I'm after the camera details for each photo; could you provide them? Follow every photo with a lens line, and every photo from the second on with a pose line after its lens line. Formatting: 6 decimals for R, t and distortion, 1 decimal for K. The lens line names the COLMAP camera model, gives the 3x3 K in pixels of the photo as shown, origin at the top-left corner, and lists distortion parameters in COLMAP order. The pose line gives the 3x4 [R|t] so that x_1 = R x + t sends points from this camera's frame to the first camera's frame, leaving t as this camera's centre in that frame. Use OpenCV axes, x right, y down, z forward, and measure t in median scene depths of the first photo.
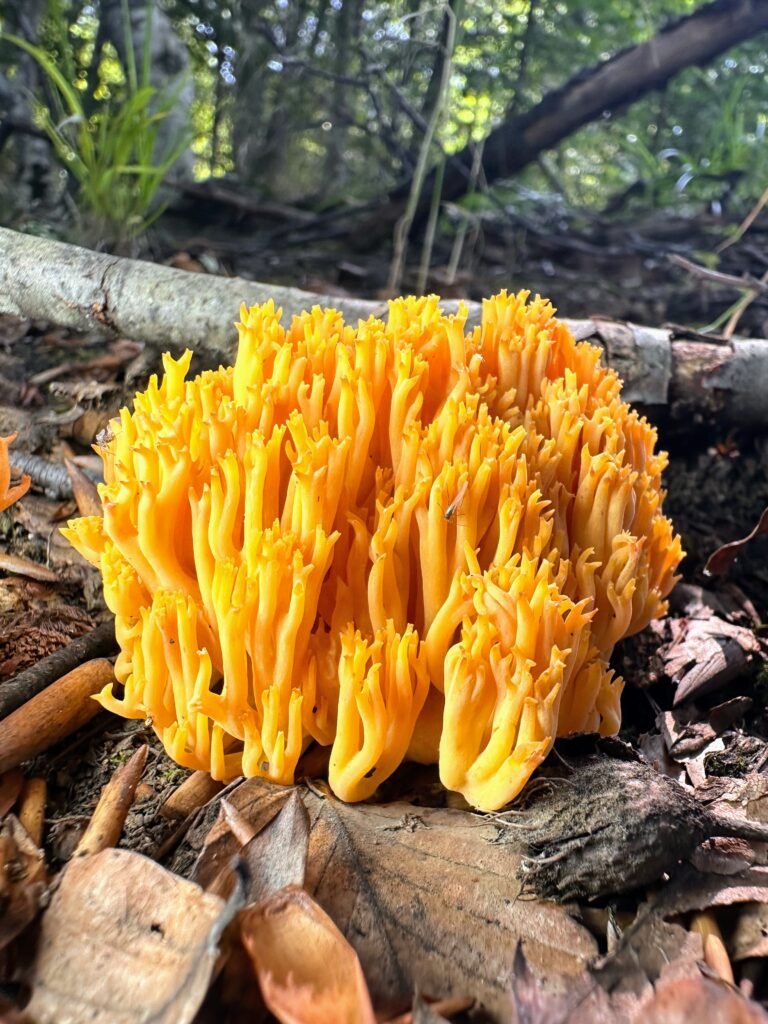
lens RADIAL K [[815.9, 0, 384.0], [0, 815.9, 512.0], [0, 0, 1]] dist [-0.023235, 0.001204]
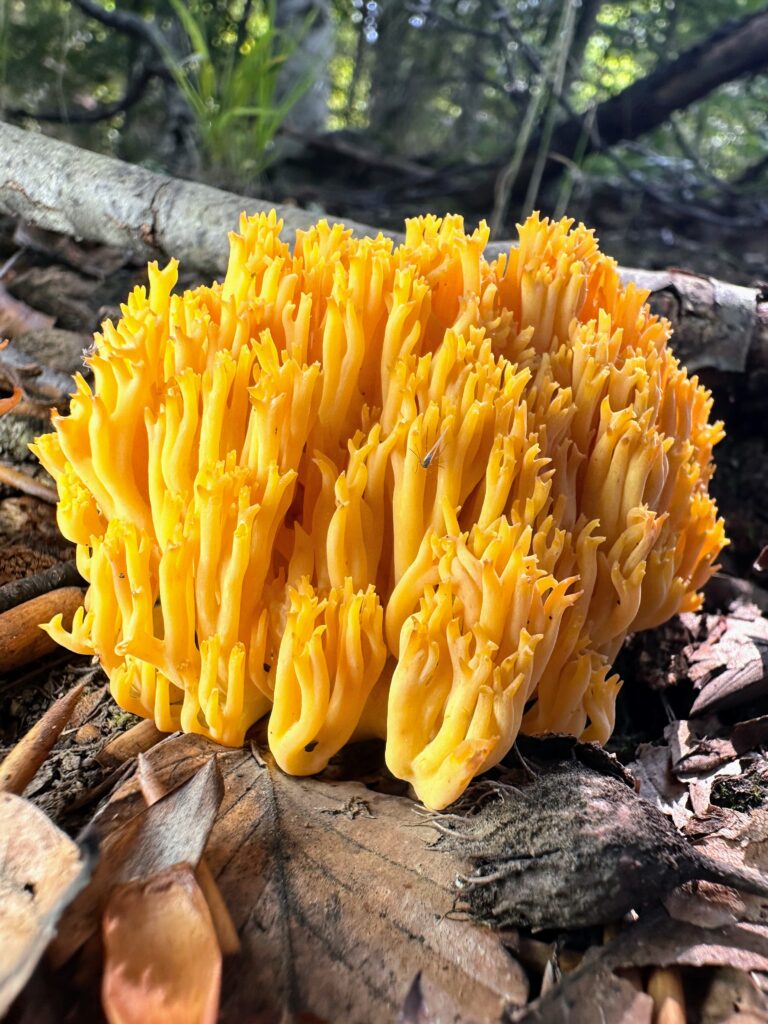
lens RADIAL K [[808.9, 0, 382.8], [0, 808.9, 510.0], [0, 0, 1]] dist [-0.020589, -0.006443]
pose [[0.987906, 0.098121, -0.120059, 0.131978], [-0.093013, 0.994534, 0.047451, 0.015025], [0.124059, -0.035710, 0.991632, 0.141109]]
